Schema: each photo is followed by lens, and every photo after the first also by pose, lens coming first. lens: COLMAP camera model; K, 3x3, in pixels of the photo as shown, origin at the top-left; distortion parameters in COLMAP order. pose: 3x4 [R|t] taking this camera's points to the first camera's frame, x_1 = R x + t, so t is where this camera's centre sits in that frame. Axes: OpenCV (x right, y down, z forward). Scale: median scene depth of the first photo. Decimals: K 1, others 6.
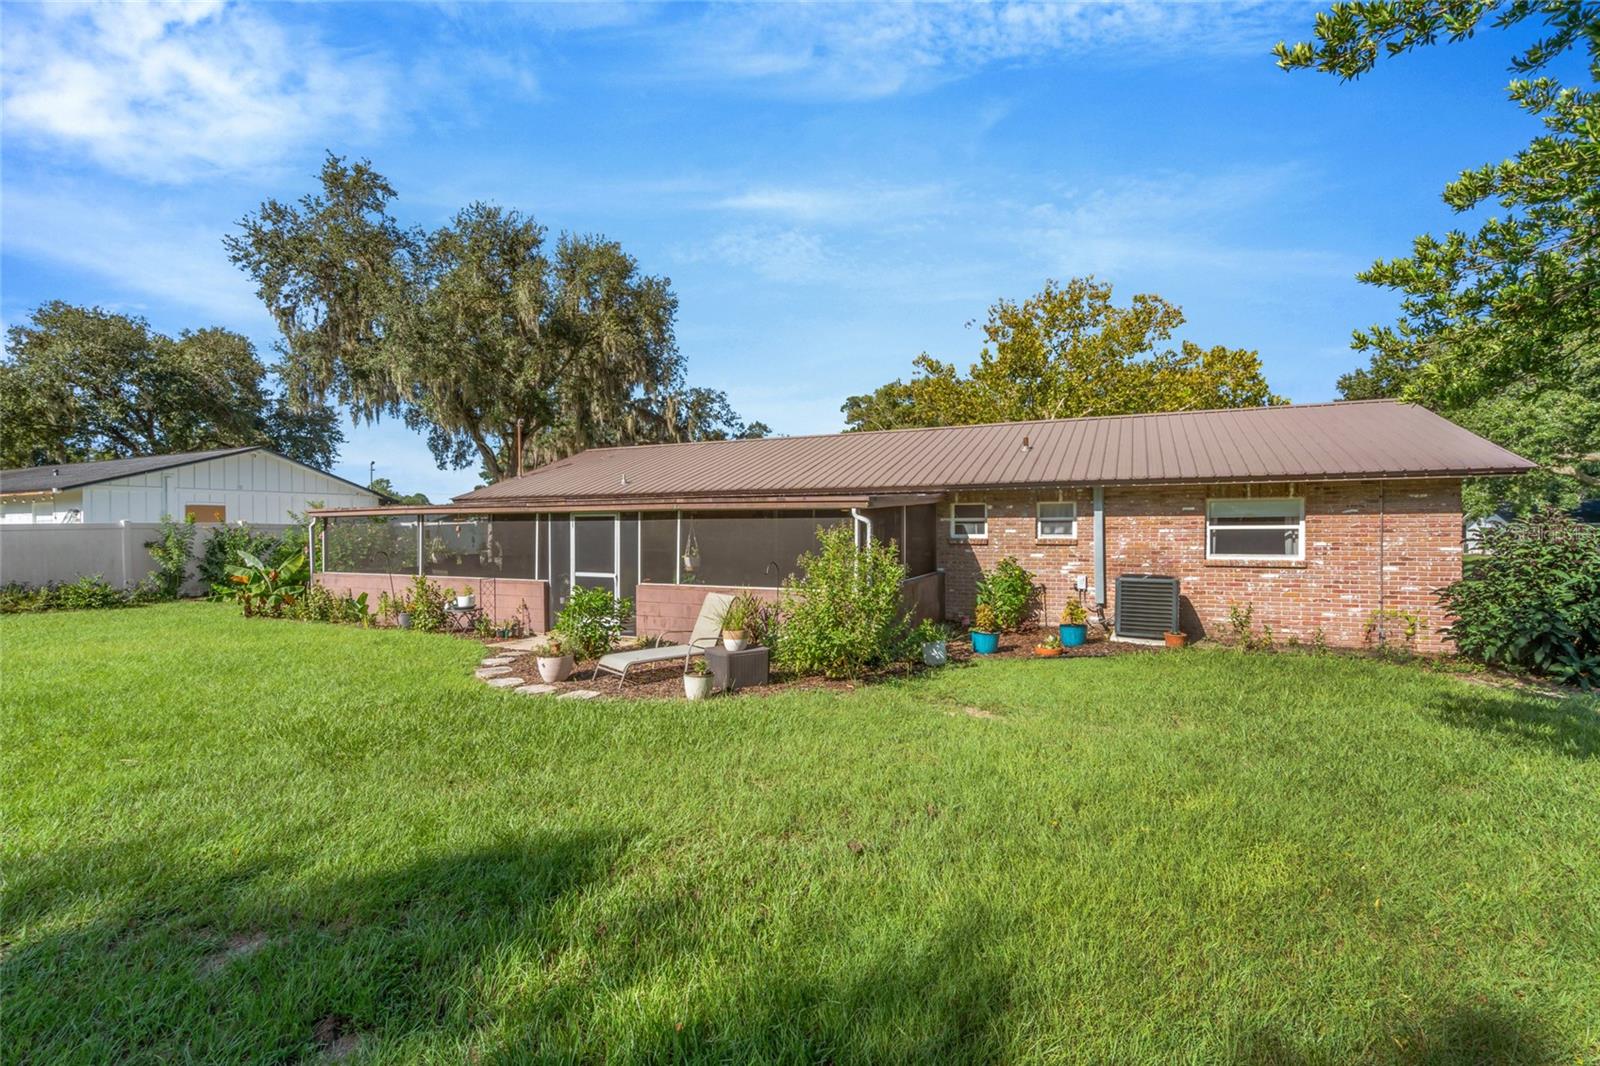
lens RADIAL K [[731.9, 0, 804.7], [0, 731.9, 533.7], [0, 0, 1]] dist [-0.002690, 0.002296]
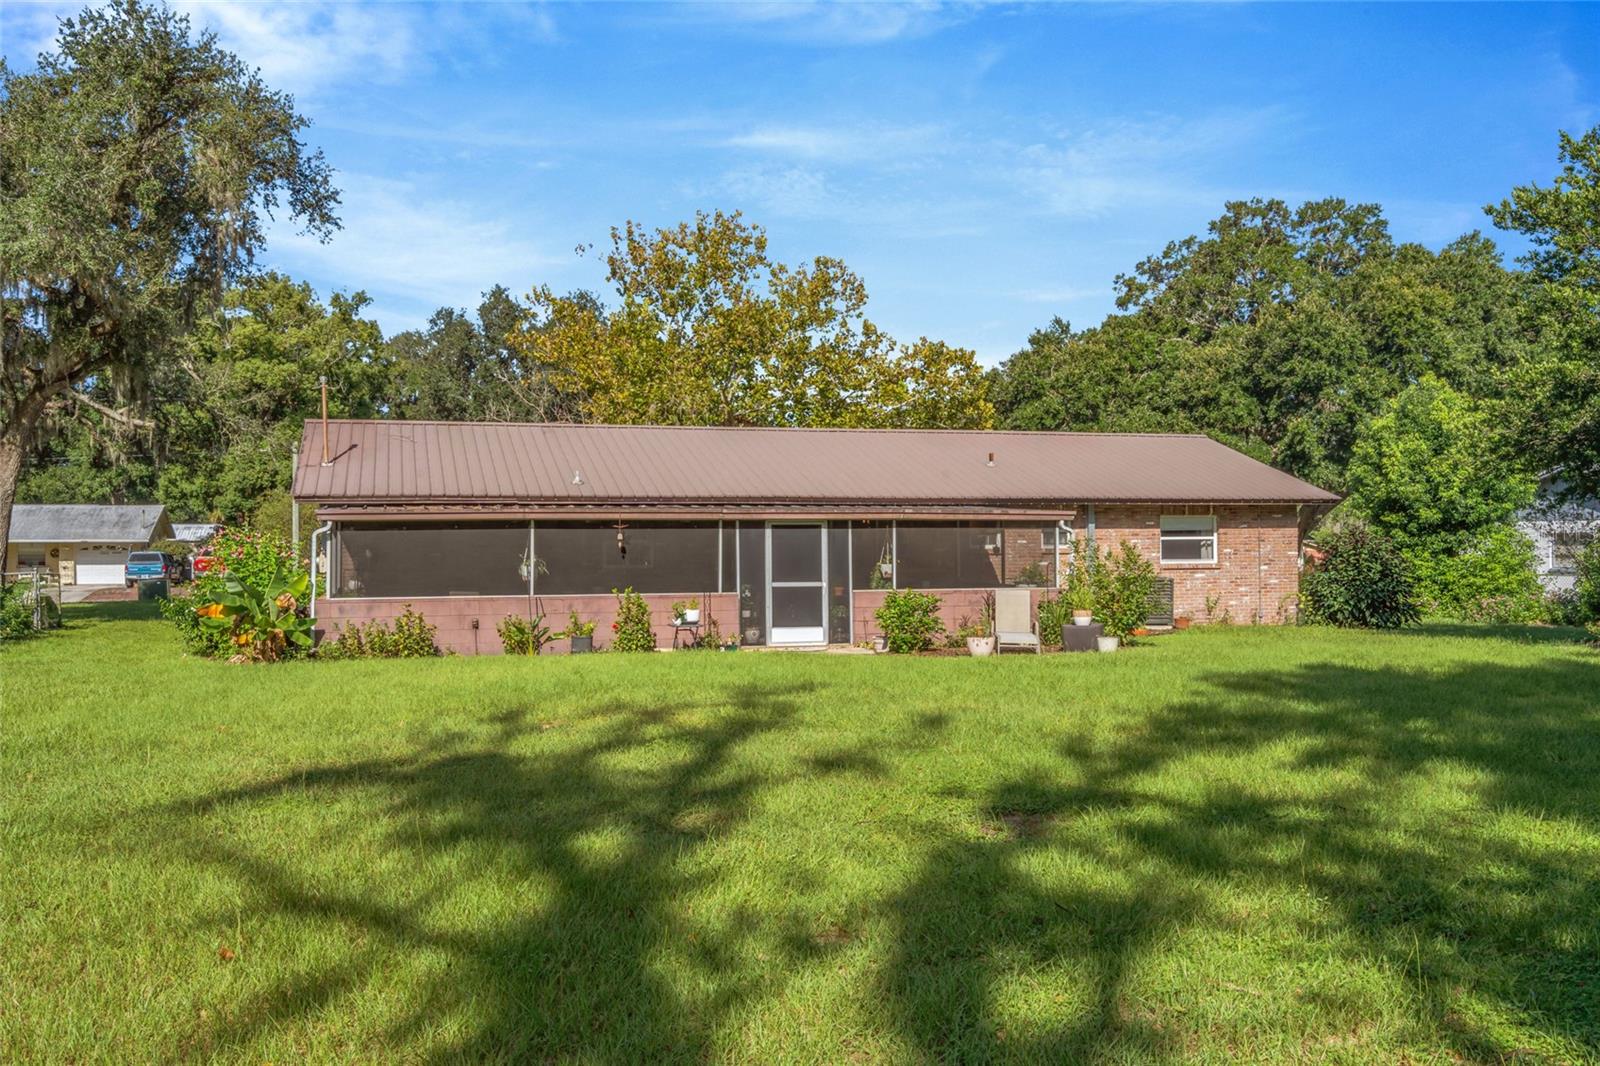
lens RADIAL K [[1407.6, 0, 798.6], [0, 1407.6, 541.3], [0, 0, 1]] dist [-0.008996, 0.011157]
pose [[0.758211, 0.002295, 0.652005, -1.537940], [0.010791, 0.999813, -0.016068, 0.029553], [-0.651920, 0.019218, 0.758044, -0.435831]]
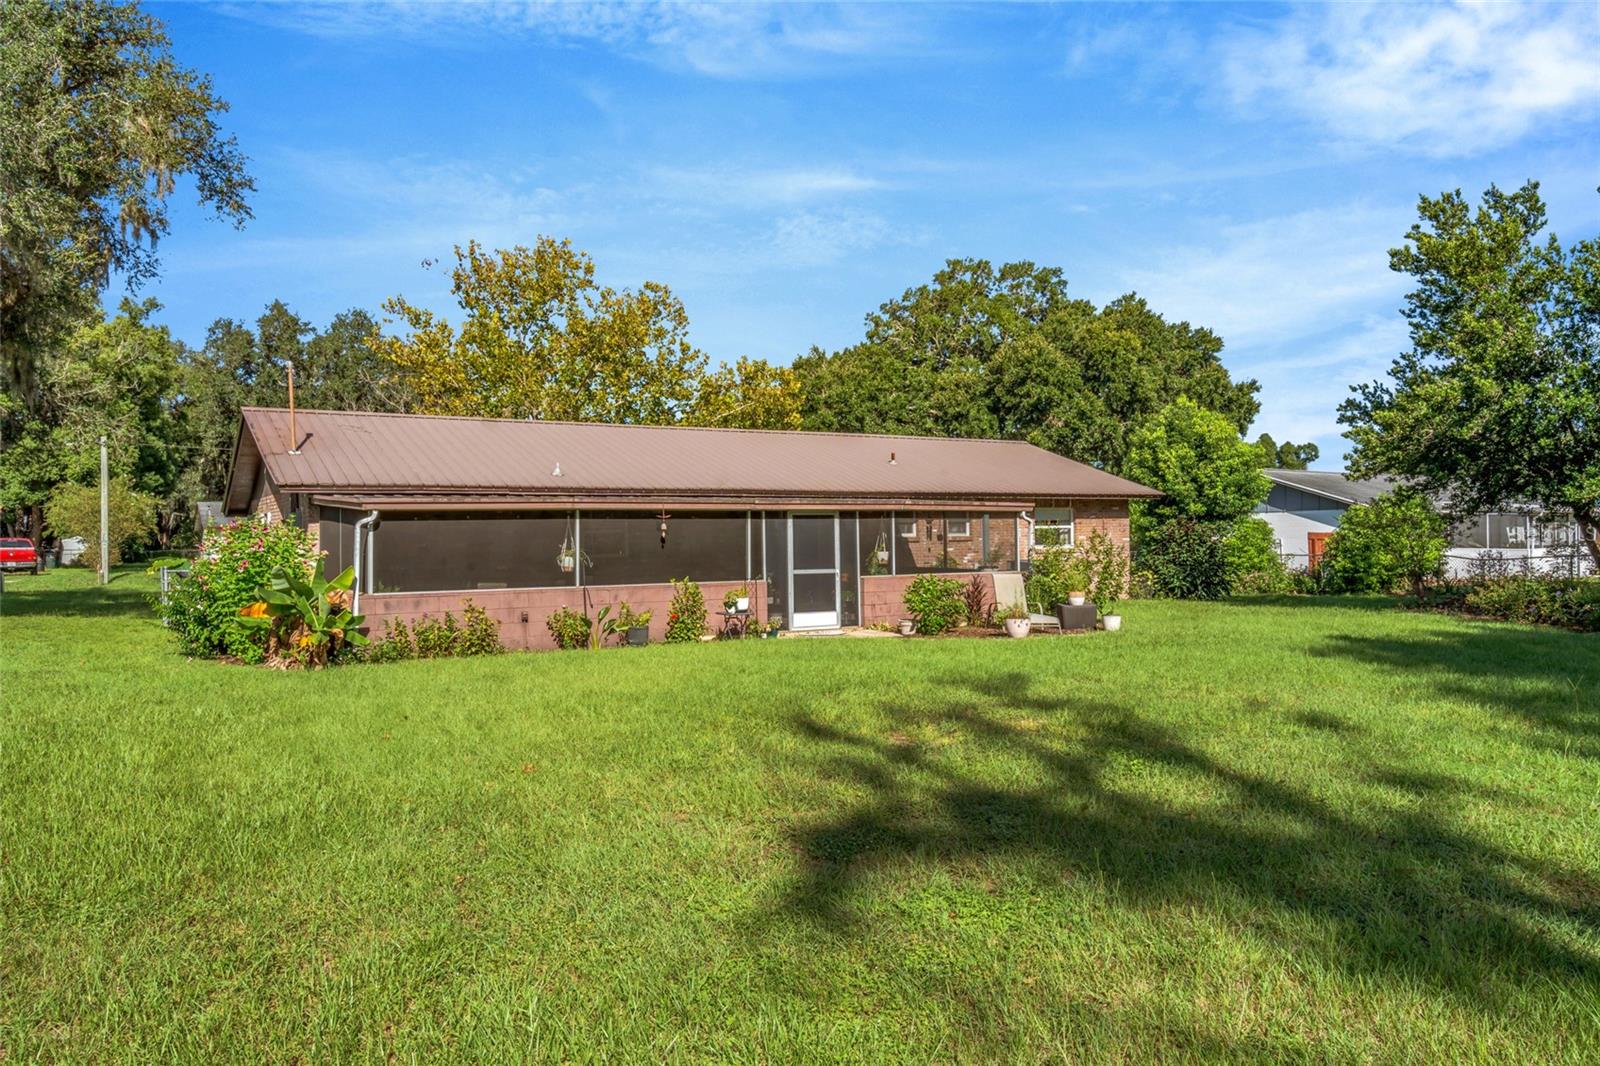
lens RADIAL K [[1119.3, 0, 800.4], [0, 1119.3, 527.0], [0, 0, 1]] dist [0.009623, -0.002895]
pose [[0.559080, 0.002667, 0.829110, -1.637729], [0.017876, 0.999724, -0.015270, 0.017647], [-0.828921, 0.023358, 0.558877, 0.132742]]
